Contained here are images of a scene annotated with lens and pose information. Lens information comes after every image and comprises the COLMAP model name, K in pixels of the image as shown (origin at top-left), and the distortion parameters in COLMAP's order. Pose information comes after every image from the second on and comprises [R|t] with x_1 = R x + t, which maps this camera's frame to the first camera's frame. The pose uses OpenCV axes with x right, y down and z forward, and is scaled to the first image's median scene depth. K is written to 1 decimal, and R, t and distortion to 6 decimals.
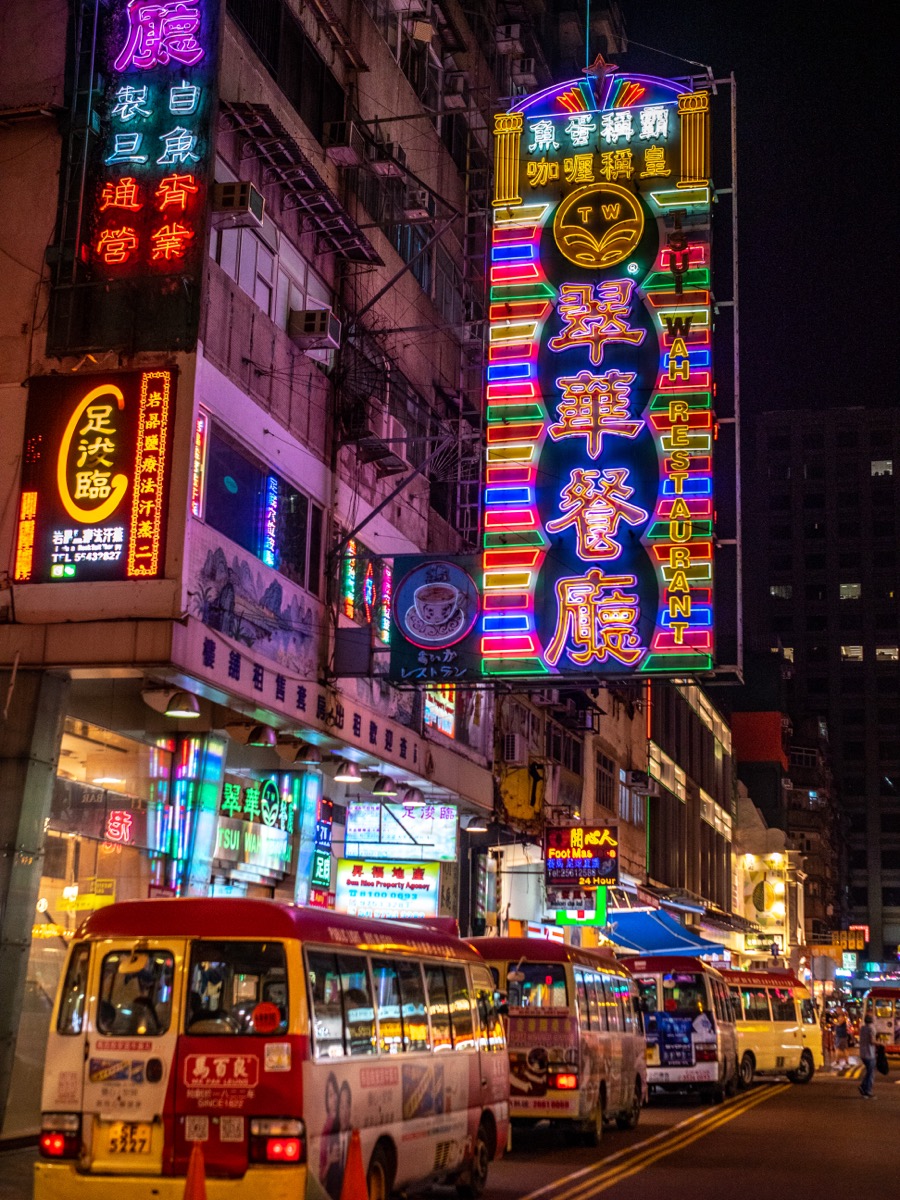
lens RADIAL K [[1761.8, 0, 442.2], [0, 1761.8, 596.2], [0, 0, 1]] dist [-0.024324, 0.000000]
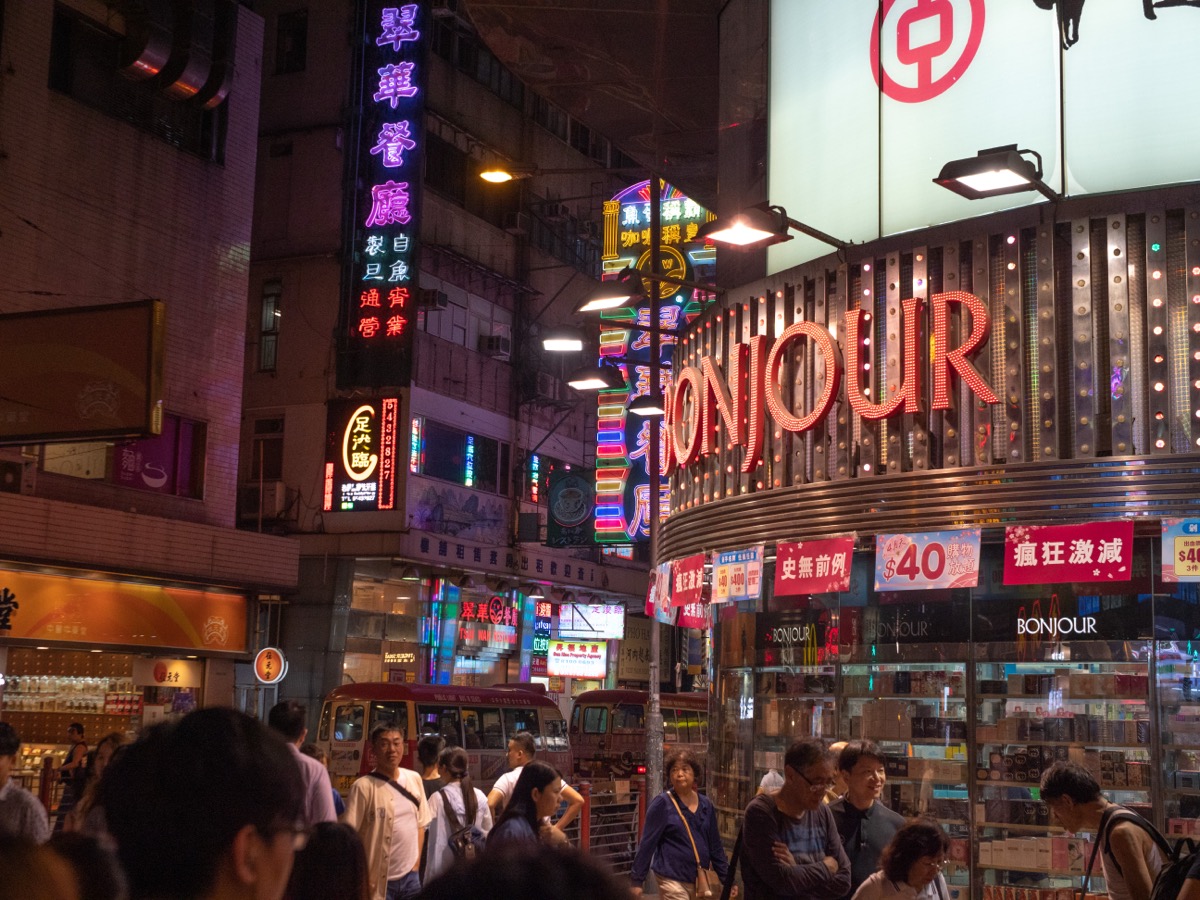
lens RADIAL K [[1761.8, 0, 605.0], [0, 1761.8, 451.3], [0, 0, 1]] dist [-0.024324, 0.000000]
pose [[0.986280, -0.029395, -0.162444, 0.320047], [0.041023, 0.996794, 0.068696, -0.165175], [0.159904, -0.074417, 0.984324, -0.717174]]
